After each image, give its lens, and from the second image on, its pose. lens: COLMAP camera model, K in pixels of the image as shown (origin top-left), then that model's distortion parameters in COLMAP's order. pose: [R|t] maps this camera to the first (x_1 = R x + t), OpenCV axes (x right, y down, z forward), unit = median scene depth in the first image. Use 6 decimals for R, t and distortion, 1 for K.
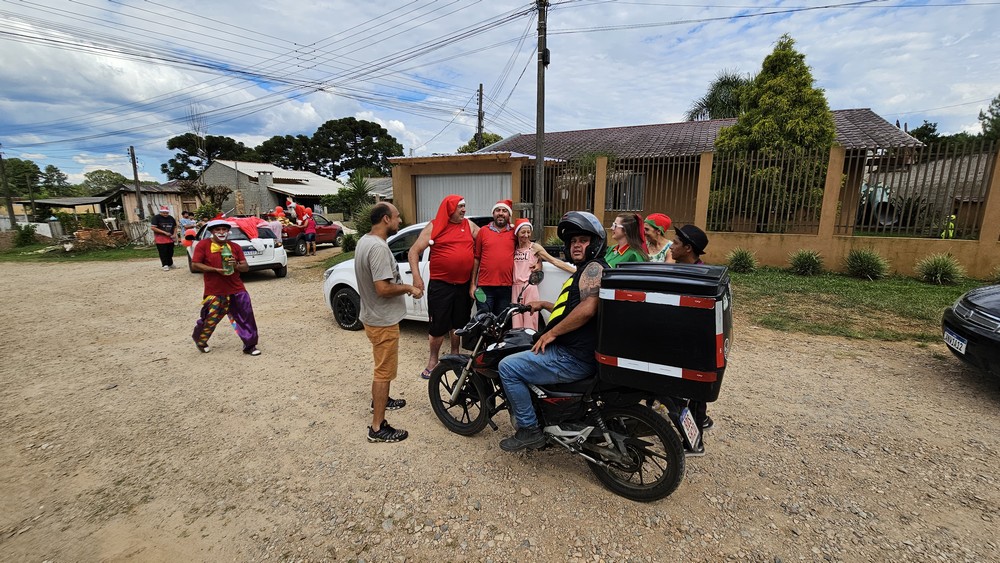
lens RADIAL K [[420.6, 0, 514.6], [0, 420.6, 278.5], [0, 0, 1]] dist [-0.007484, 0.000886]
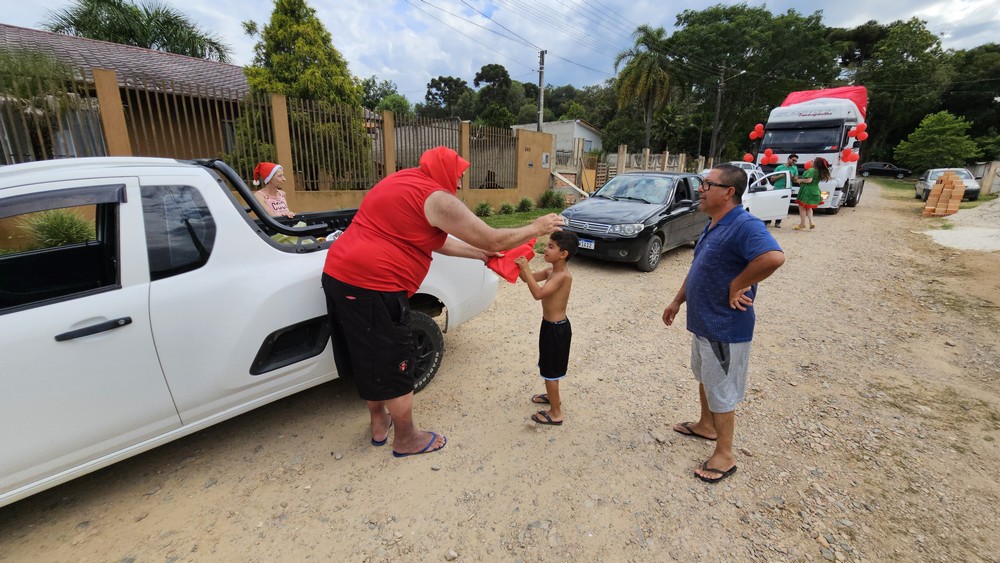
lens RADIAL K [[420.6, 0, 478.7], [0, 420.6, 282.3], [0, 0, 1]] dist [-0.007484, 0.000886]
pose [[0.268602, -0.229340, 0.935551, -0.280529], [0.149609, 0.969390, 0.194682, -0.040034], [-0.951562, 0.087675, 0.294691, 0.385862]]
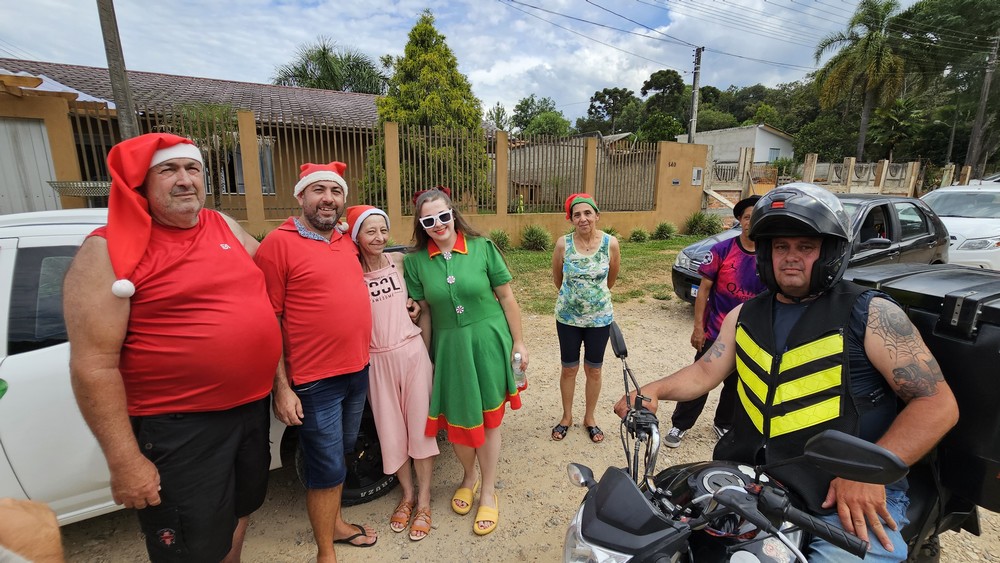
lens RADIAL K [[420.6, 0, 494.4], [0, 420.6, 278.1], [0, 0, 1]] dist [-0.007484, 0.000886]
pose [[0.592229, -0.165533, 0.788583, -0.130250], [0.135767, 0.985178, 0.104839, -0.049019], [-0.794249, 0.044975, 0.605925, 0.311997]]
